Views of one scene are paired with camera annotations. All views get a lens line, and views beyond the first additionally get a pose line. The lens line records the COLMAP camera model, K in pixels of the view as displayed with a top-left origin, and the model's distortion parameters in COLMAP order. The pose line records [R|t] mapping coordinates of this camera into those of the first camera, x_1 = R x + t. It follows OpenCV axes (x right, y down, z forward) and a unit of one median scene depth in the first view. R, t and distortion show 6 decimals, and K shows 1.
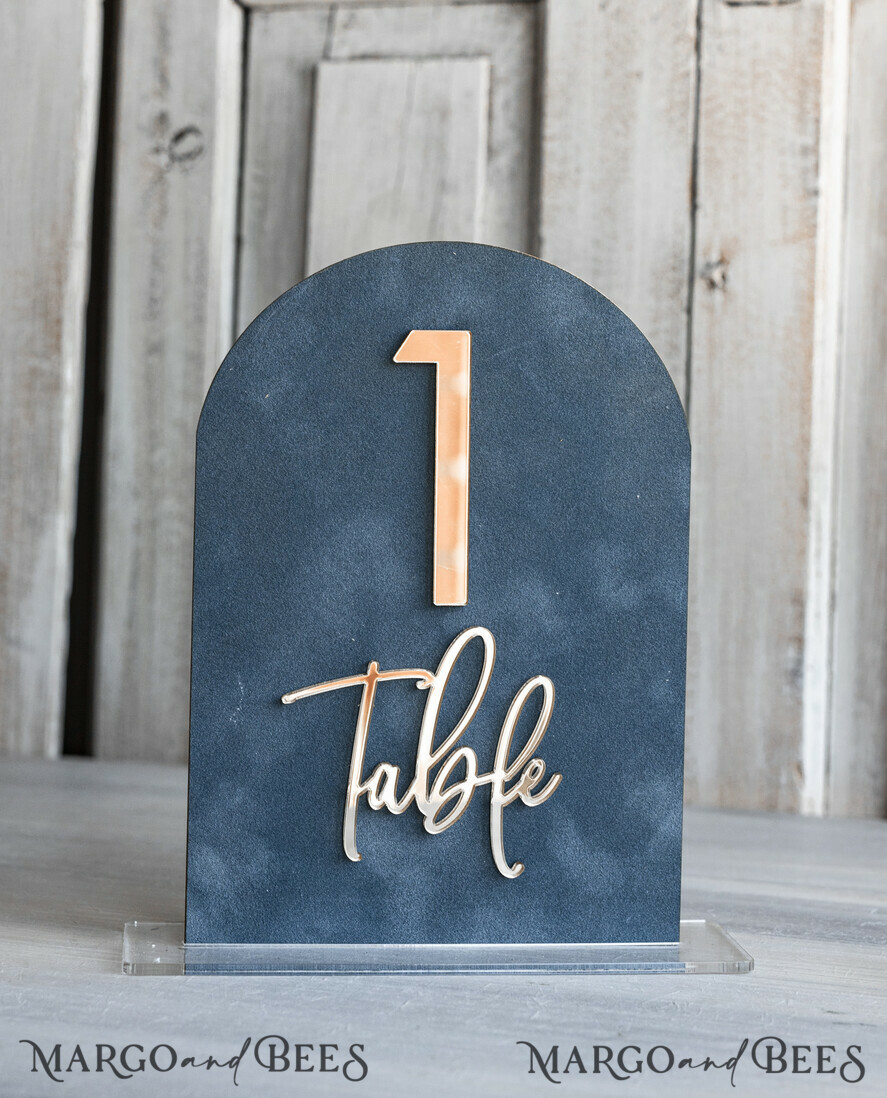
lens RADIAL K [[2600.1, 0, 397.3], [0, 2600.1, 380.3], [0, 0, 1]] dist [-0.003885, 0.000000]
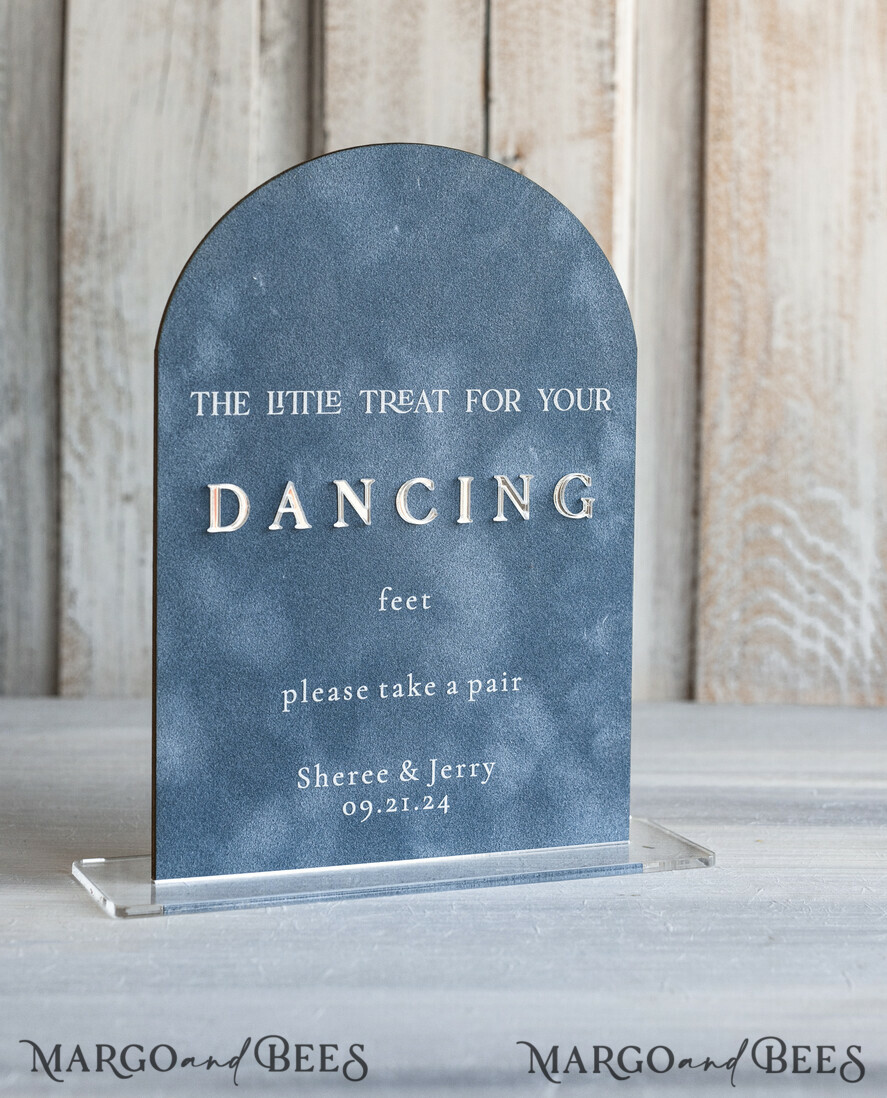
lens RADIAL K [[2600.1, 0, 419.2], [0, 2600.1, 411.4], [0, 0, 1]] dist [-0.003885, 0.000000]
pose [[0.943674, -0.036561, 0.328850, -0.243047], [0.016792, 0.997888, 0.062758, -0.011395], [-0.330450, -0.053701, 0.942295, 0.071748]]
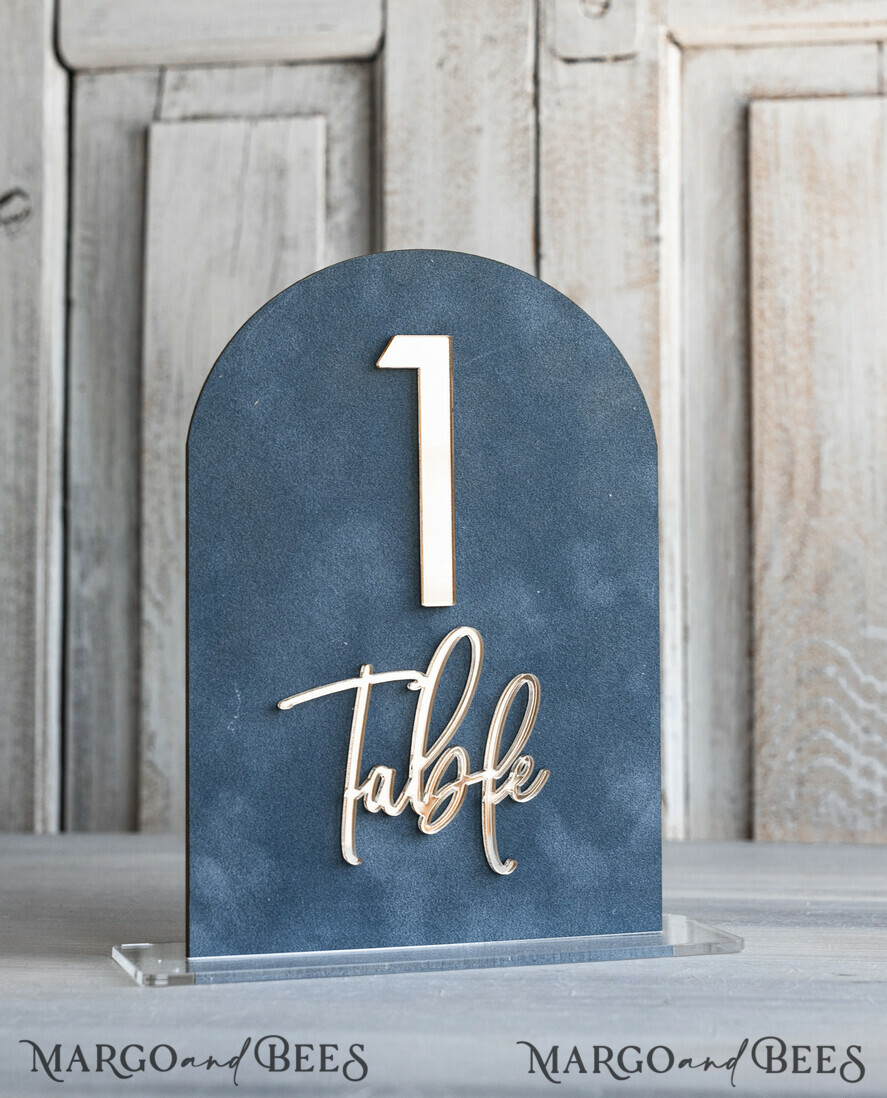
lens RADIAL K [[2600.1, 0, 413.1], [0, 2600.1, 406.3], [0, 0, 1]] dist [-0.003885, 0.000000]
pose [[0.981294, -0.019780, 0.191495, -0.134590], [0.030255, 0.998192, -0.051935, 0.045215], [-0.190122, 0.056758, 0.980119, 0.003418]]
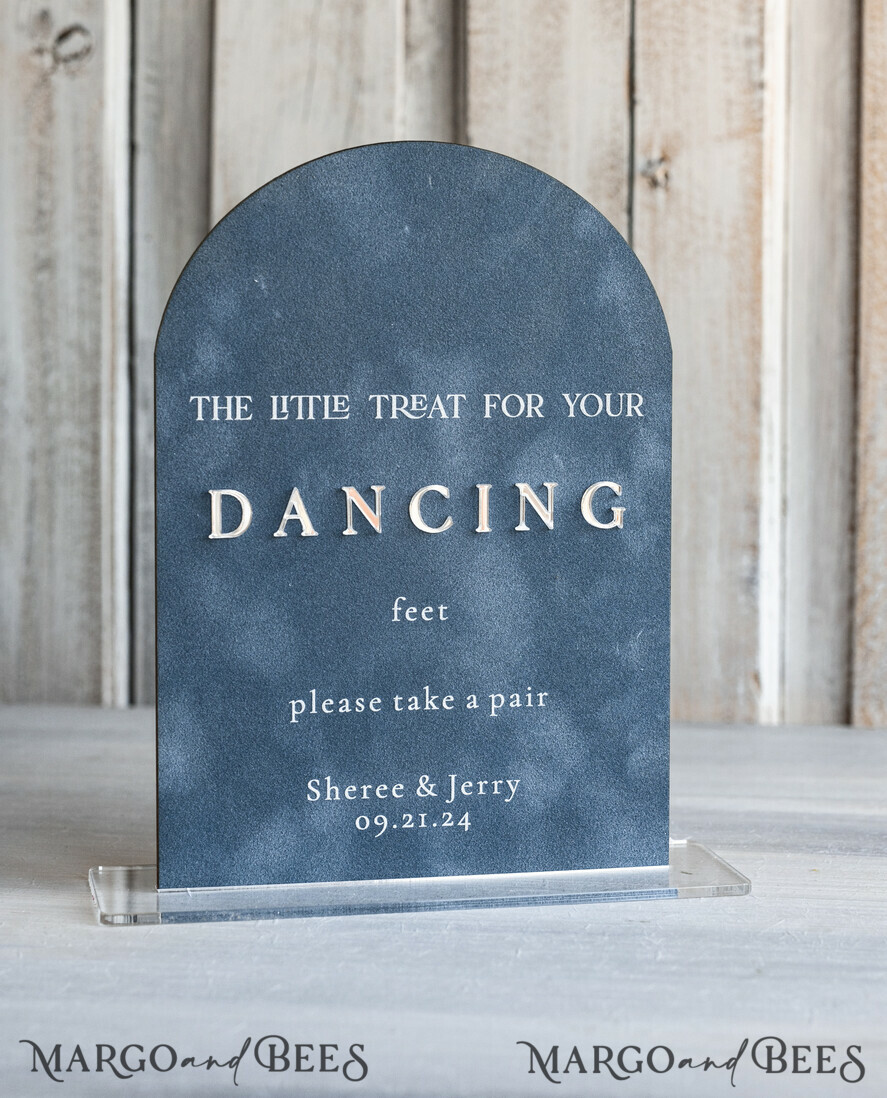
lens RADIAL K [[2600.1, 0, 409.1], [0, 2600.1, 441.8], [0, 0, 1]] dist [-0.003885, 0.000000]
pose [[0.987848, -0.035325, 0.151357, -0.118532], [0.026365, 0.997802, 0.060801, -0.002229], [-0.153172, -0.056071, 0.986607, 0.059669]]
